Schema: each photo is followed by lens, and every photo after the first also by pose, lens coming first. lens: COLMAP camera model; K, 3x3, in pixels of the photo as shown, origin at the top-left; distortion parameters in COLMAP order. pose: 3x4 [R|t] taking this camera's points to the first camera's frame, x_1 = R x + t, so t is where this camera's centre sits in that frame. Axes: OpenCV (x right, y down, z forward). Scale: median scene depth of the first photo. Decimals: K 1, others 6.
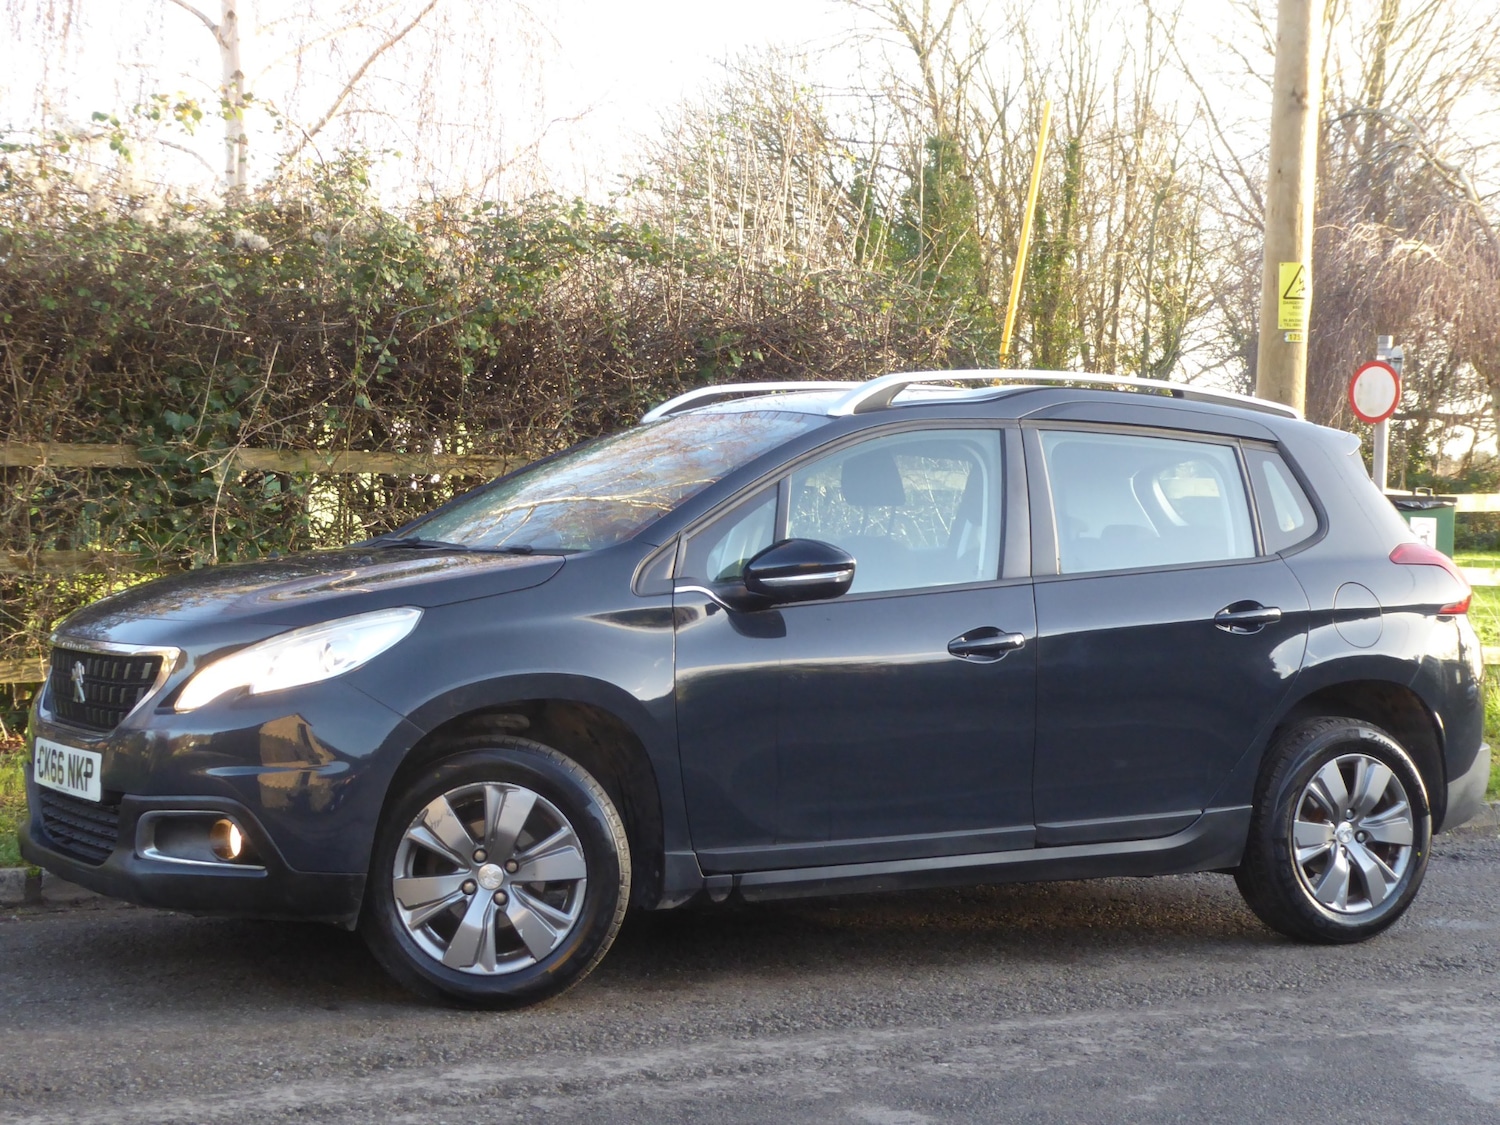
lens RADIAL K [[2597.8, 0, 759.7], [0, 2597.8, 570.7], [0, 0, 1]] dist [0.092368, 0.000000]
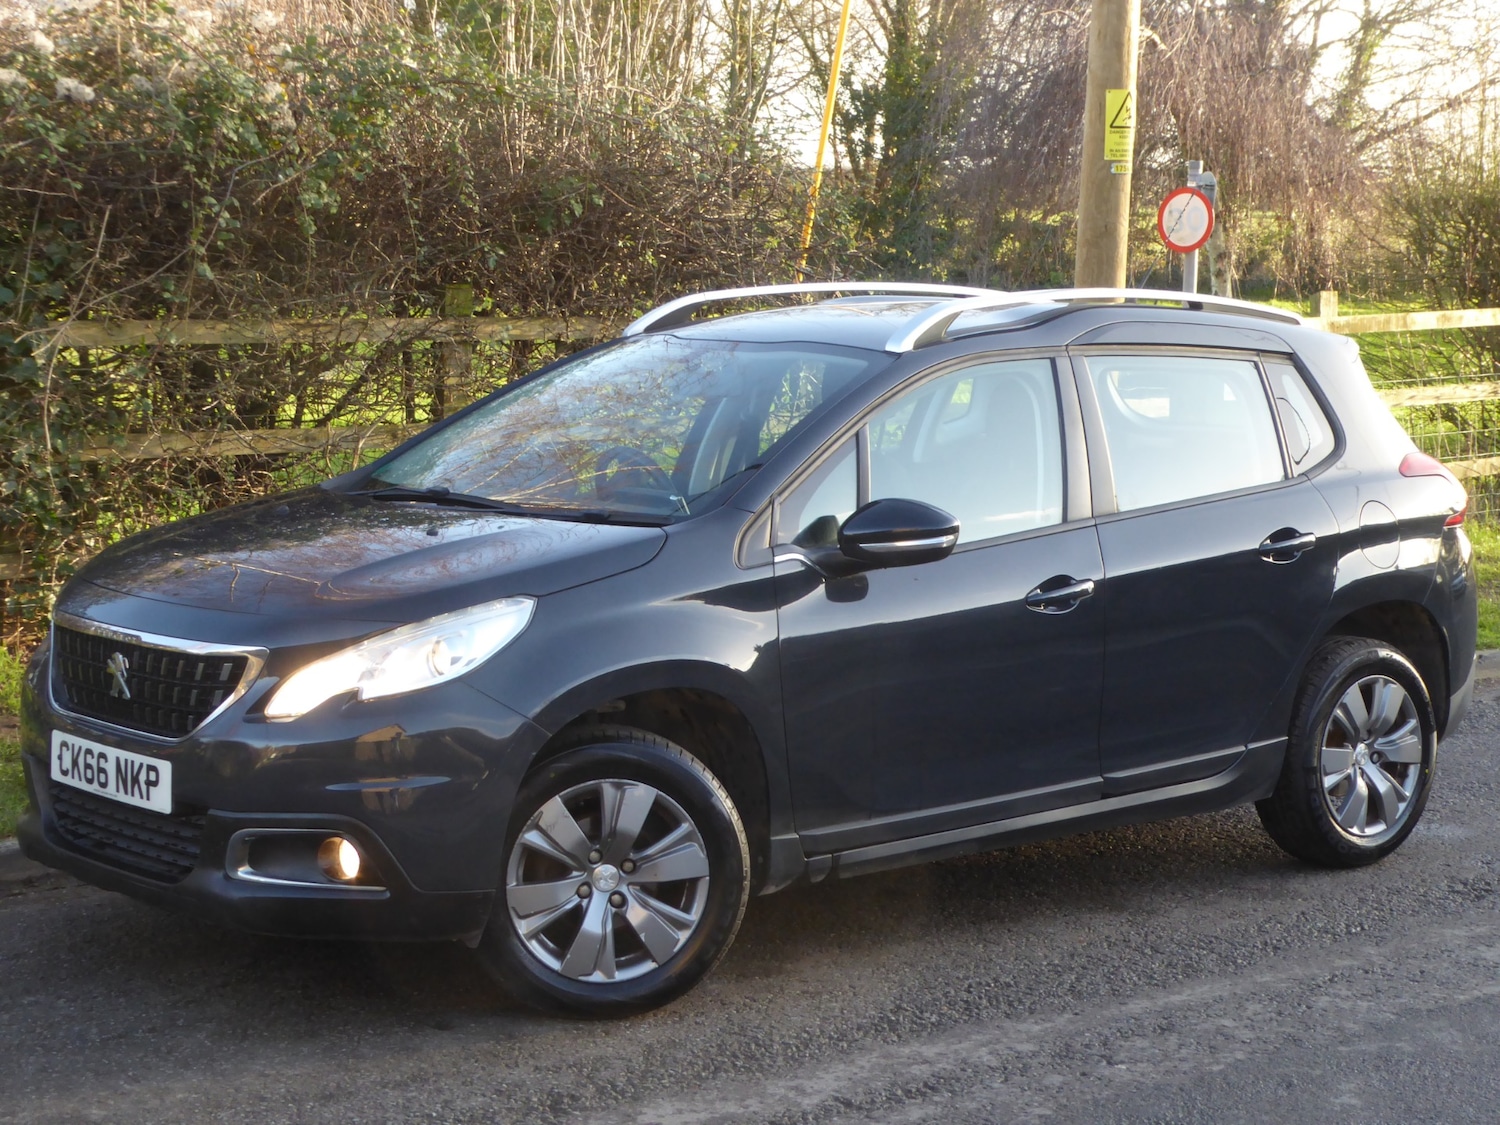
lens RADIAL K [[2748.1, 0, 739.9], [0, 2748.1, 555.5], [0, 0, 1]] dist [0.123736, 0.000000]
pose [[0.983903, -0.026147, 0.176781, -0.213206], [0.008966, 0.995215, 0.097300, -0.087826], [-0.178479, -0.094149, 0.979429, 0.030032]]
